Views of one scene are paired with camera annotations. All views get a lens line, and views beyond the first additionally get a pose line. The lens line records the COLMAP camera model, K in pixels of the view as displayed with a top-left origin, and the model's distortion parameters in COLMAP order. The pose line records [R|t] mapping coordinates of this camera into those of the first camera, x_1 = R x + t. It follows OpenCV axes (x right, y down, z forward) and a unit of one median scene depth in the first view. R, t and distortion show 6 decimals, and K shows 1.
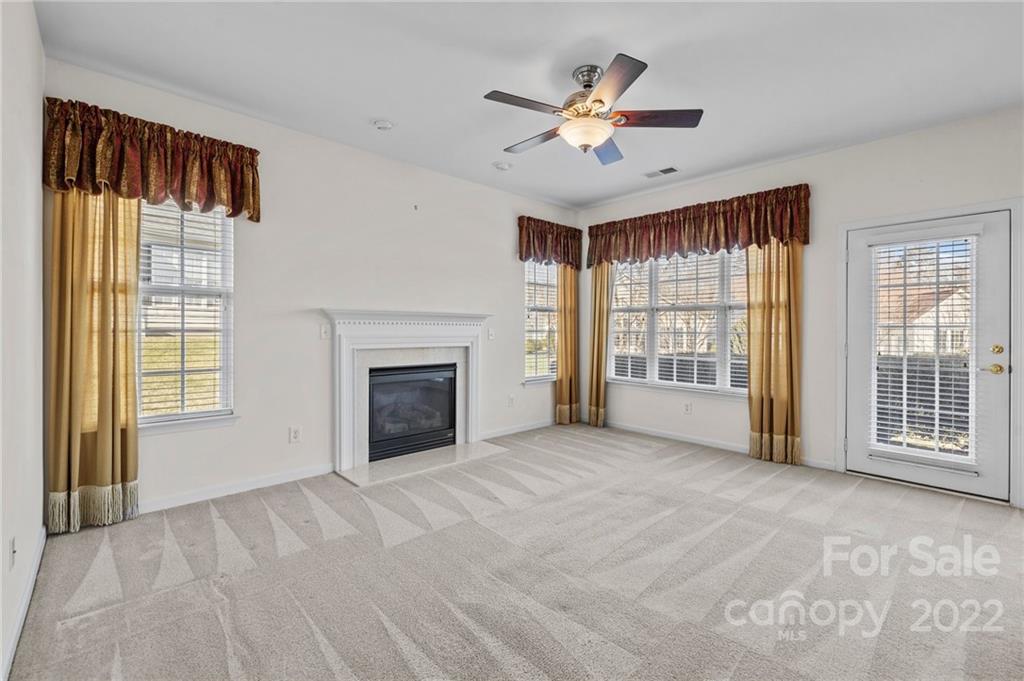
lens RADIAL K [[437.3, 0, 506.4], [0, 437.3, 334.2], [0, 0, 1]] dist [0.004717, -0.000309]
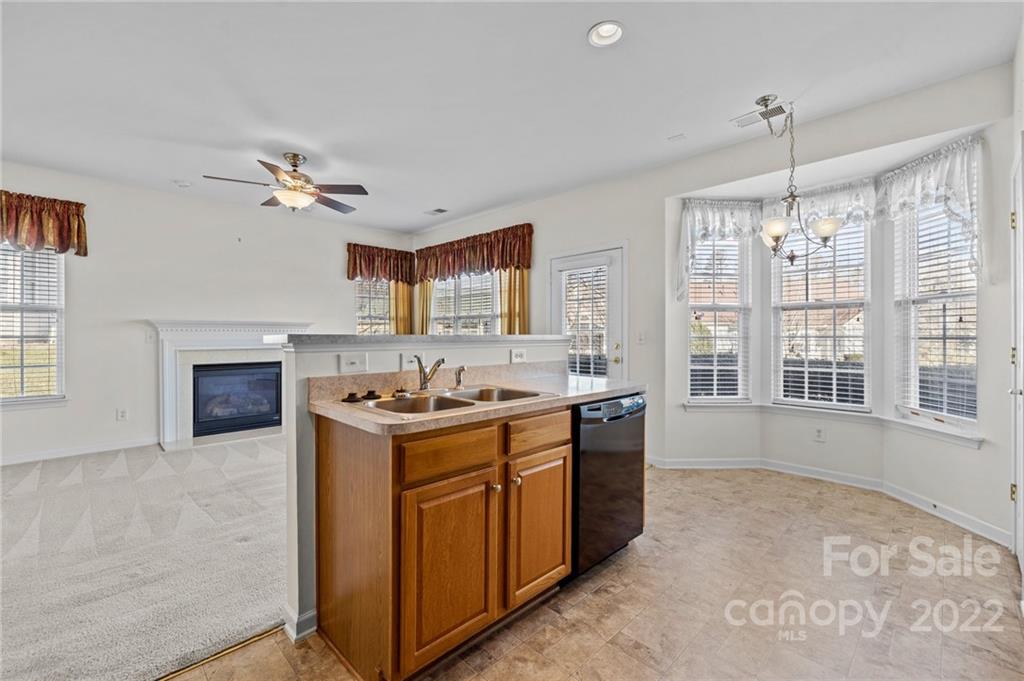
lens RADIAL K [[437.3, 0, 516.4], [0, 437.3, 338.5], [0, 0, 1]] dist [0.004717, -0.000309]
pose [[0.999783, -0.006620, 0.019777, 0.612291], [0.006659, 0.999976, -0.001899, 0.008161], [-0.019764, 0.002030, 0.999803, -0.318184]]
